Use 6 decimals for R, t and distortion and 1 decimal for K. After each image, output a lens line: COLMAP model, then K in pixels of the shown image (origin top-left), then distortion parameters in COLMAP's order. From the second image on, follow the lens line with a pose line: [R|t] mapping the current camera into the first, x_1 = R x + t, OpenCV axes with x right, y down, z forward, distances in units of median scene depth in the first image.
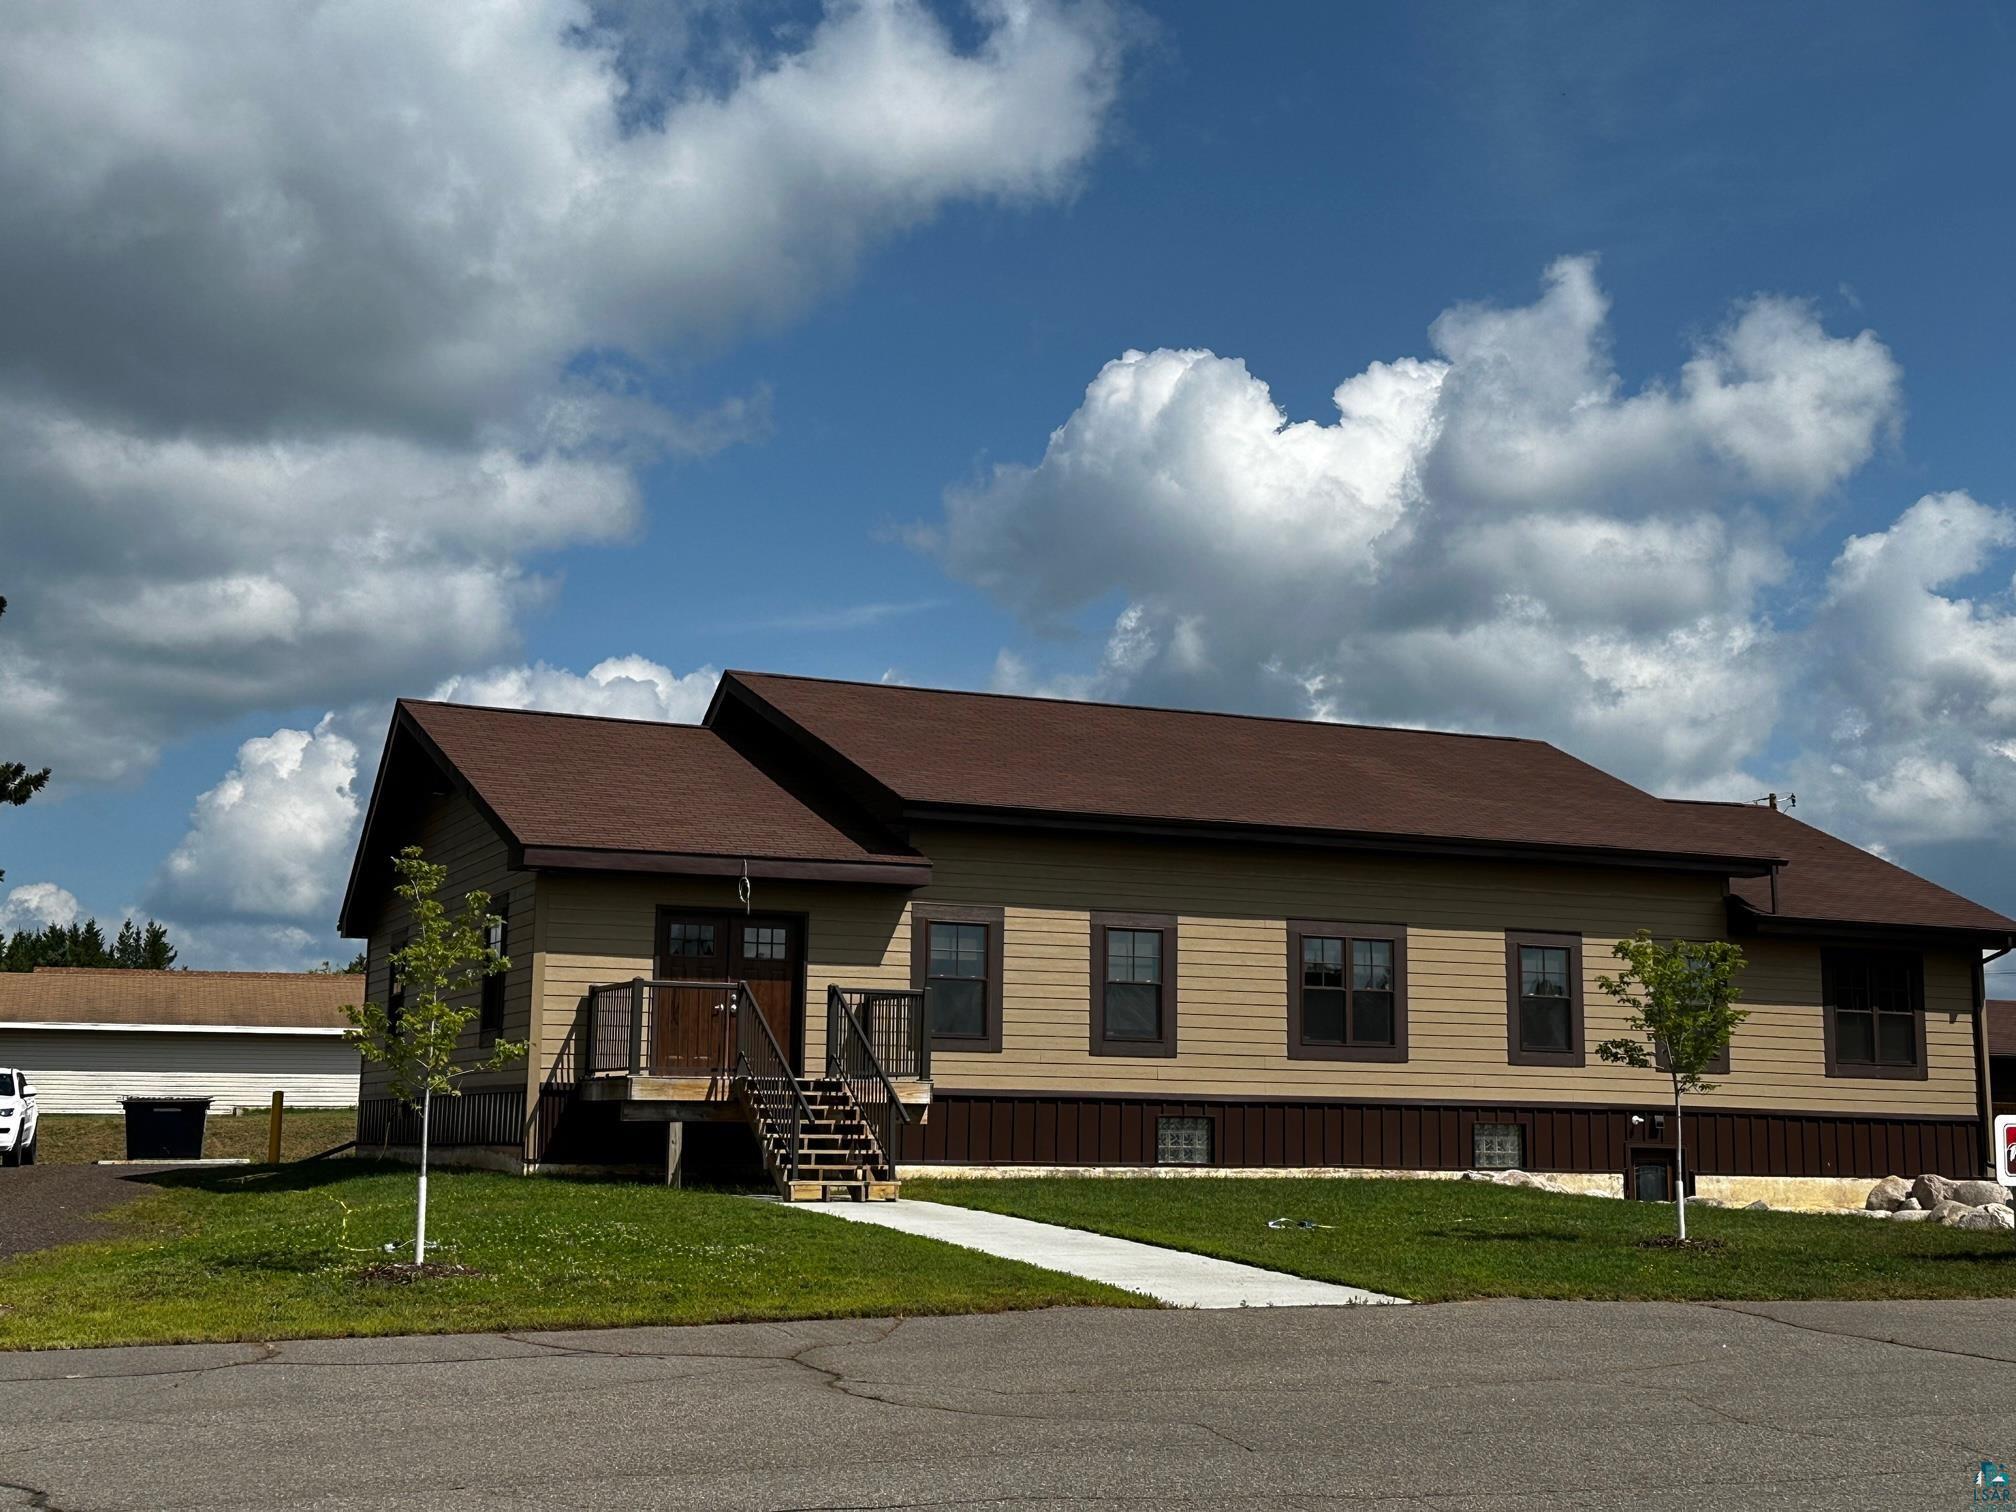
lens RADIAL K [[2668.0, 0, 1008.0], [0, 2668.0, 756.0], [0, 0, 1]] dist [0.166650, -0.505613]
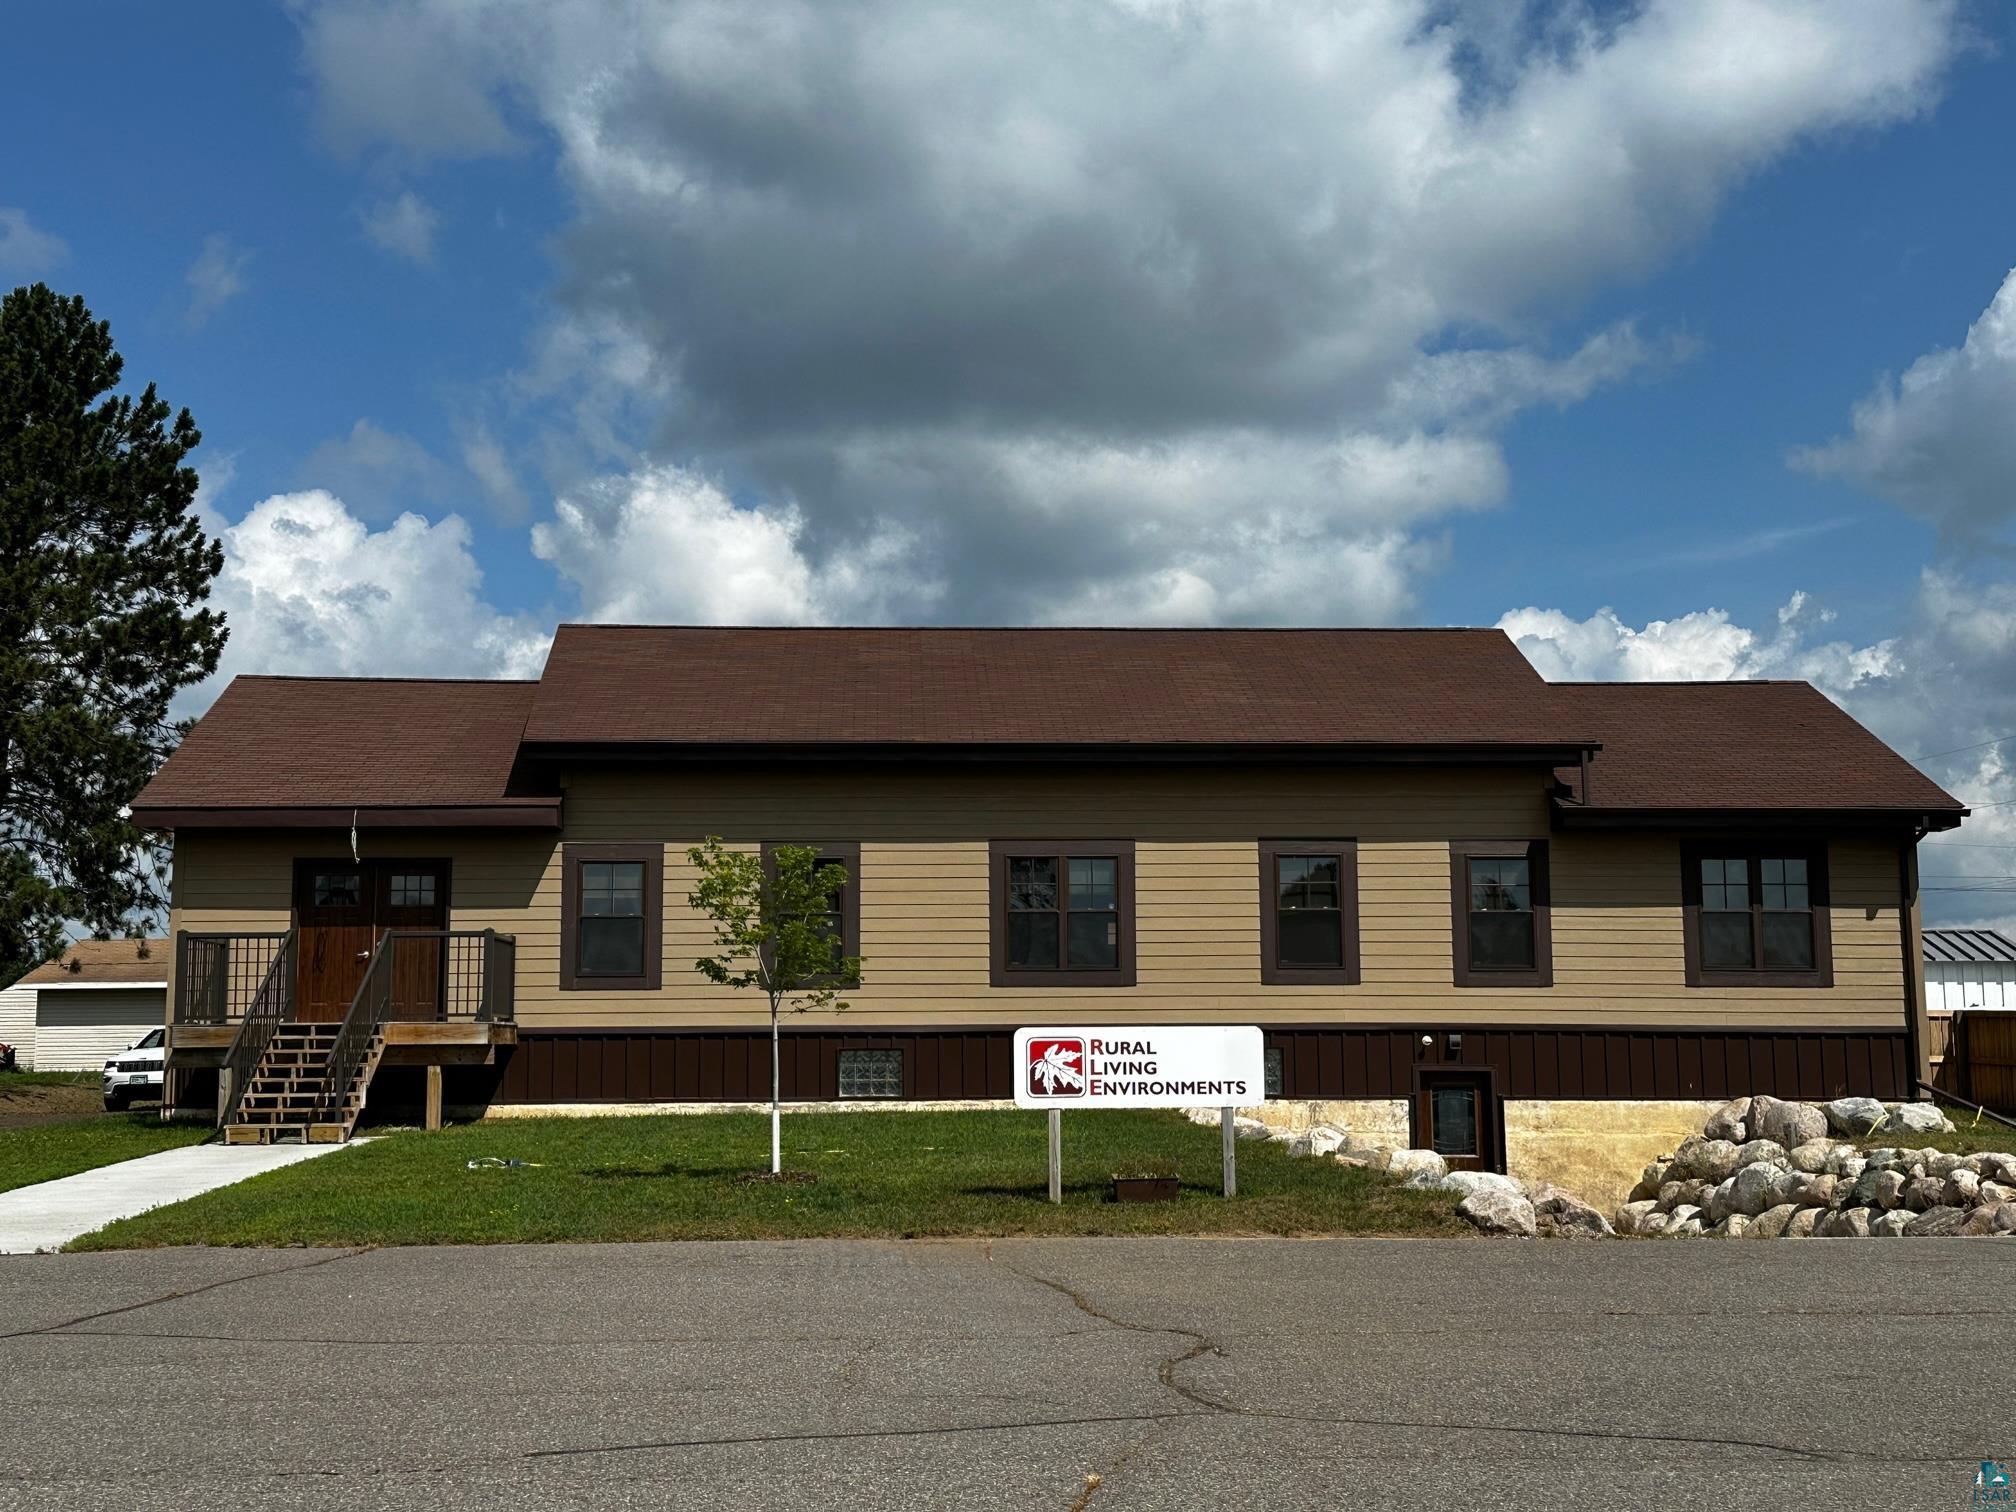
lens RADIAL K [[2506.8, 0, 1005.9], [0, 2506.8, 799.6], [0, 0, 1]] dist [0.178019, -0.571032]
pose [[0.933685, -0.056064, -0.353680, 0.408589], [0.067395, 0.997530, 0.019792, 0.028023], [0.351697, -0.042315, 0.935157, 0.159942]]
